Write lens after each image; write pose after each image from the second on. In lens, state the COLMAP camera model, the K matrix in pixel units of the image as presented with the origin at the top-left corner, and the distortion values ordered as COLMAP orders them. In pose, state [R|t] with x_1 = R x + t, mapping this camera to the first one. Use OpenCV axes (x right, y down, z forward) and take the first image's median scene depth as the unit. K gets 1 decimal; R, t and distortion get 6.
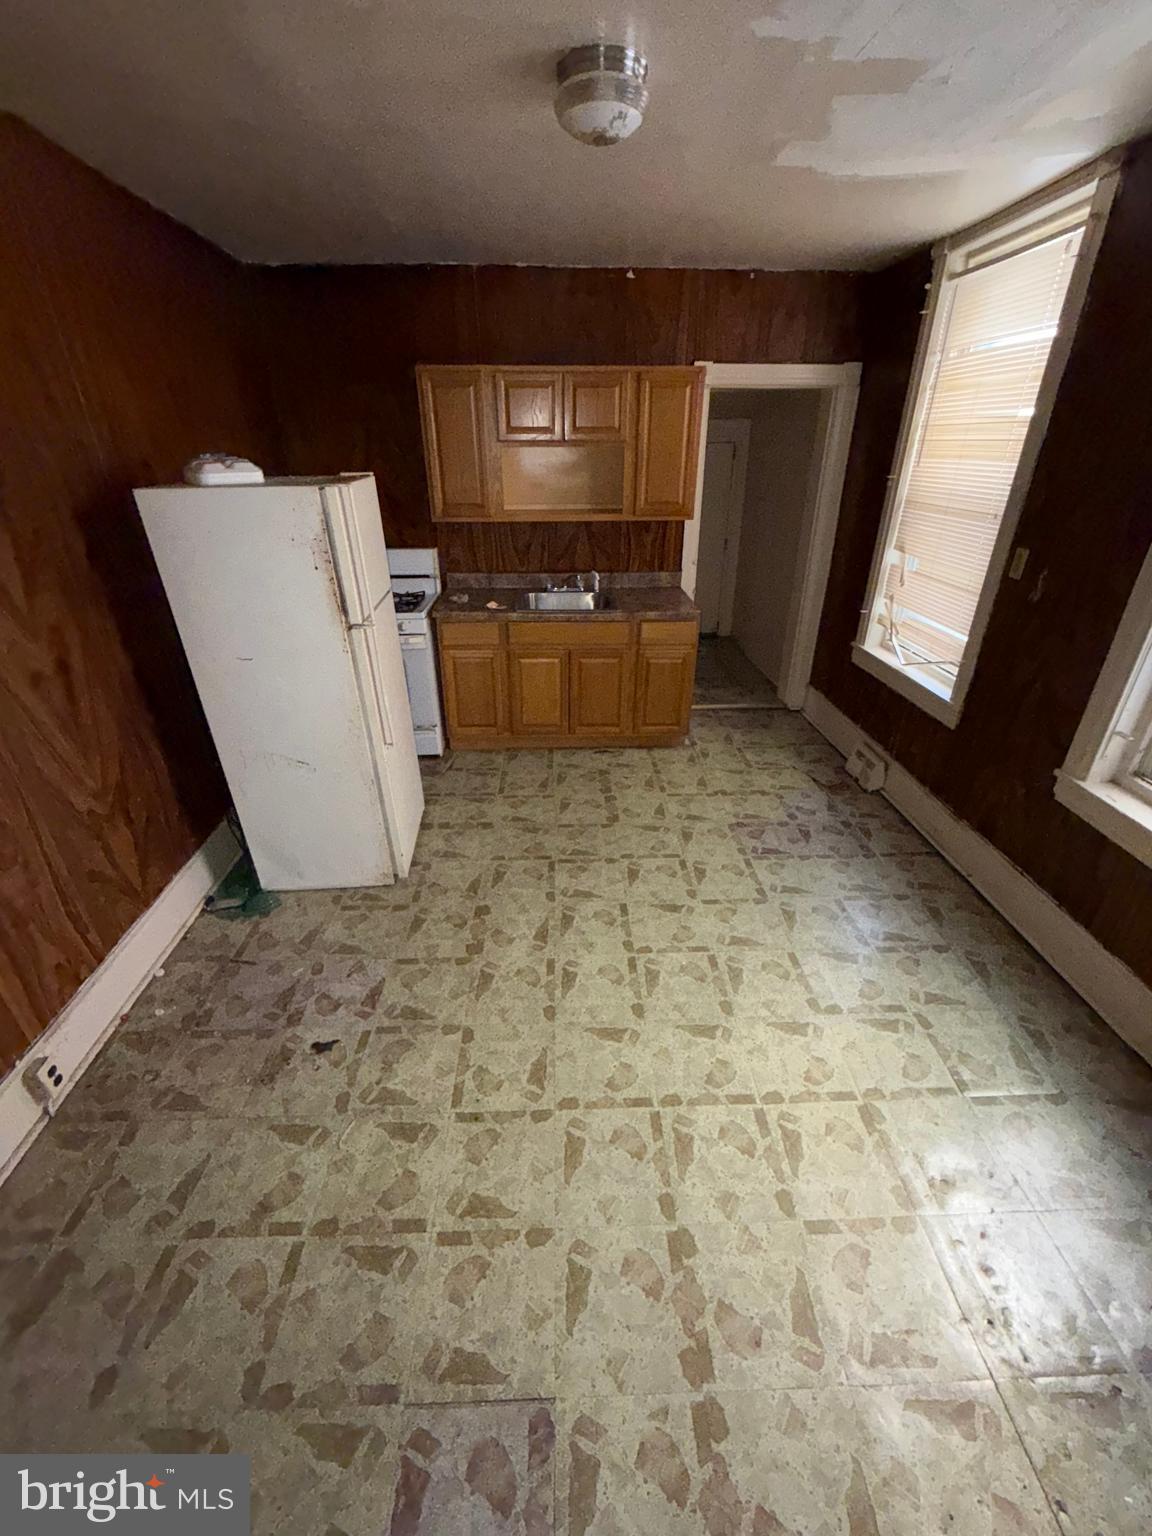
lens RADIAL K [[618.6, 0, 576.9], [0, 618.6, 765.9], [0, 0, 1]] dist [0.011410, 0.000029]
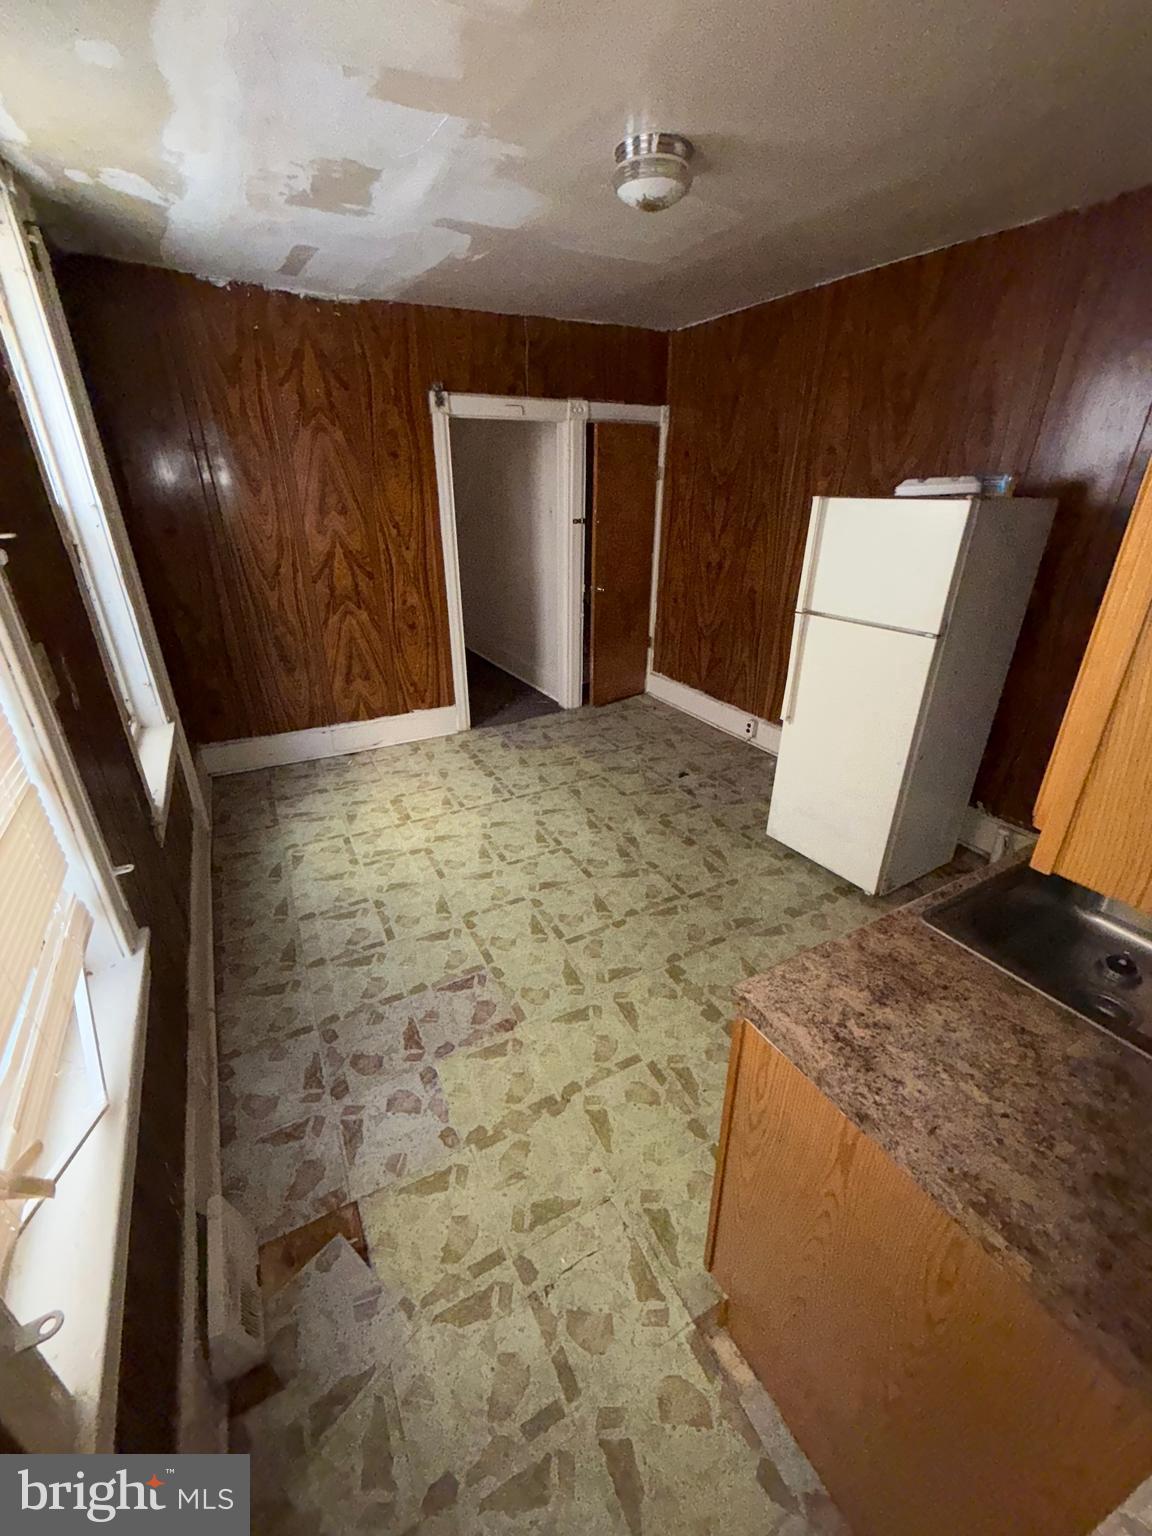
lens RADIAL K [[618.6, 0, 578.2], [0, 618.6, 769.1], [0, 0, 1]] dist [0.011410, 0.000029]
pose [[-0.895334, 0.187986, -0.403780, 0.542034], [-0.207909, 0.625338, 0.752148, -0.774554], [0.393892, 0.757373, -0.520802, 1.533521]]
